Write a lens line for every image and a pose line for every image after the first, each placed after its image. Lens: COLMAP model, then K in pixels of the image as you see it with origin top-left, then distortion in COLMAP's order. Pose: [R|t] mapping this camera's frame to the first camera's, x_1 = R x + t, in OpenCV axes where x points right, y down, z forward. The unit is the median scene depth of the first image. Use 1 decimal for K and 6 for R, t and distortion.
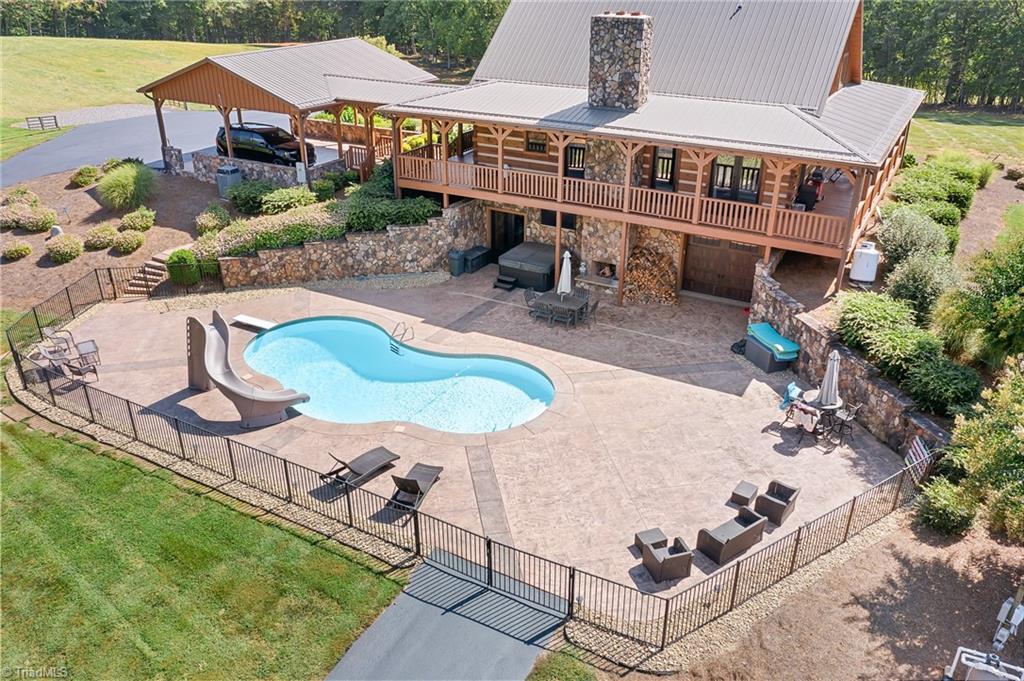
lens RADIAL K [[832.7, 0, 510.8], [0, 832.7, 307.1], [0, 0, 1]] dist [-0.006867, -0.005983]
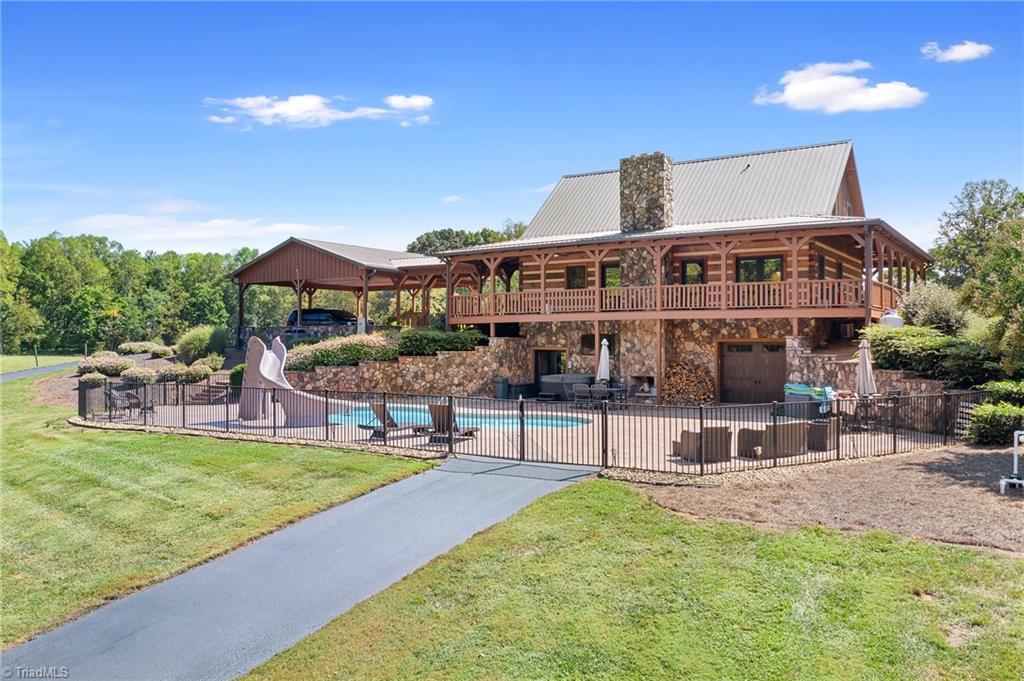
lens RADIAL K [[832.7, 0, 510.8], [0, 832.7, 307.1], [0, 0, 1]] dist [-0.006867, -0.005983]
pose [[0.998130, -0.004368, -0.060965, 0.011779], [-0.023679, 0.891909, -0.451595, 0.338484], [0.056348, 0.452194, 0.890138, 0.028598]]
